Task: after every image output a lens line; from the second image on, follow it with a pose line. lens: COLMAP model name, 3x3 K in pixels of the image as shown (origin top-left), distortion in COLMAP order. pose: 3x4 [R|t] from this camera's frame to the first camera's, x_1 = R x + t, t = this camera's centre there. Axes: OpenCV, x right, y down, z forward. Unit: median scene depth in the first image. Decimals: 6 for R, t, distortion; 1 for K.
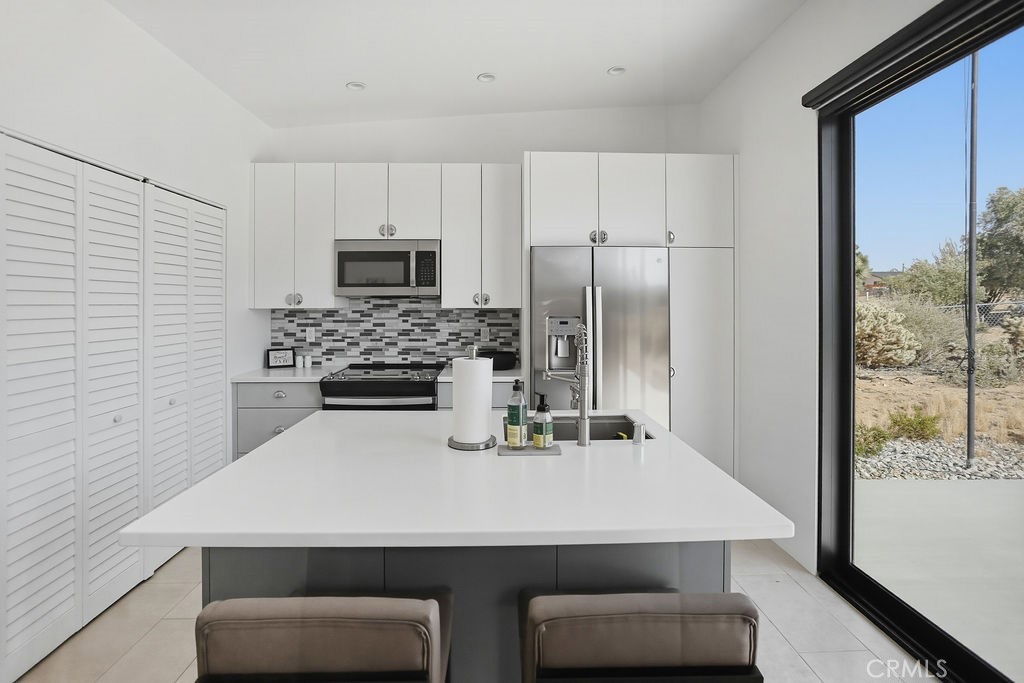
lens RADIAL K [[511.9, 0, 510.3], [0, 511.9, 300.1], [0, 0, 1]] dist [-0.034245, 0.000564]
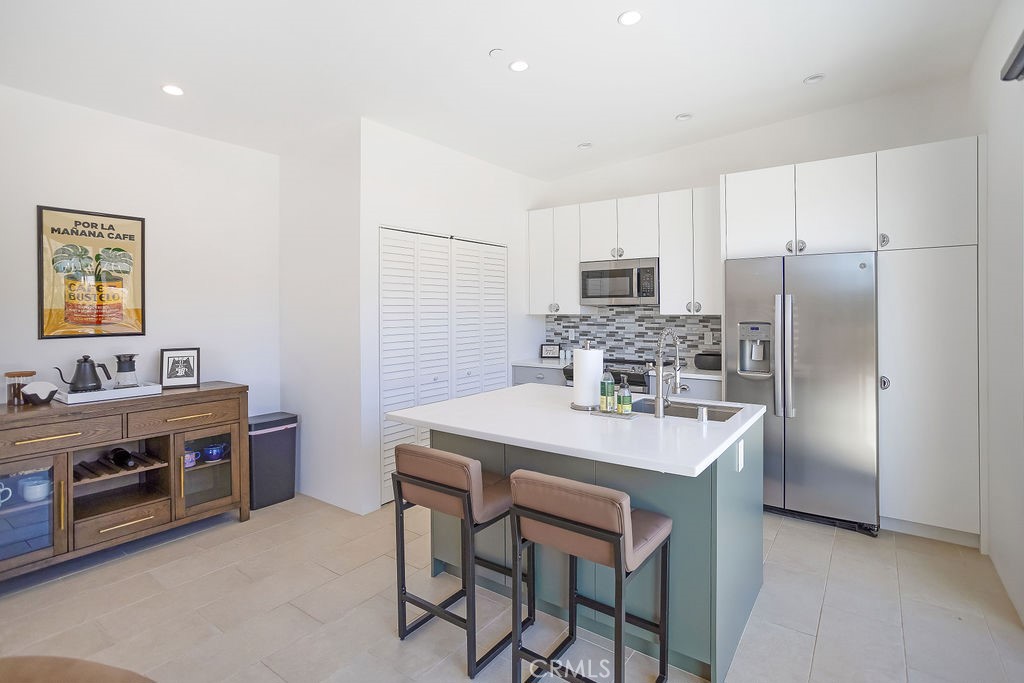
lens RADIAL K [[497.9, 0, 513.5], [0, 497.9, 306.1], [0, 0, 1]] dist [-0.040650, 0.021858]
pose [[0.791991, -0.007303, -0.610489, 0.283835], [0.007442, 0.999970, -0.002307, -0.004046], [0.610488, -0.002717, 0.792021, -0.115779]]
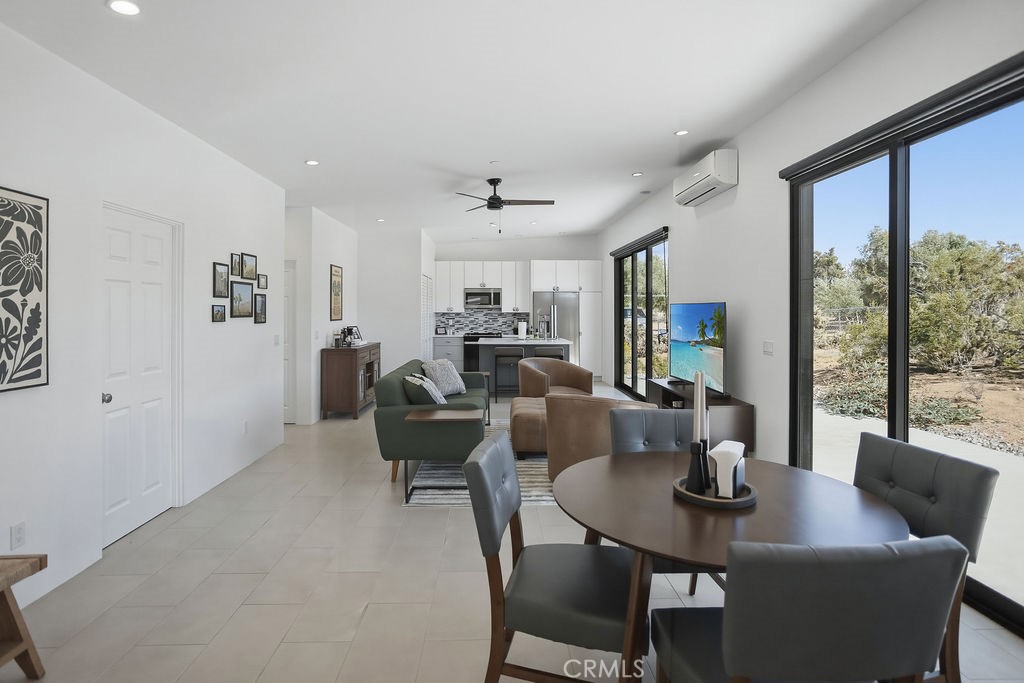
lens RADIAL K [[511.9, 0, 510.3], [0, 511.9, 300.1], [0, 0, 1]] dist [-0.034245, 0.000564]
pose [[0.999982, 0.002887, 0.005350, -0.096988], [-0.002806, 0.999881, -0.015194, -0.008650], [-0.005393, 0.015179, 0.999870, -1.738348]]
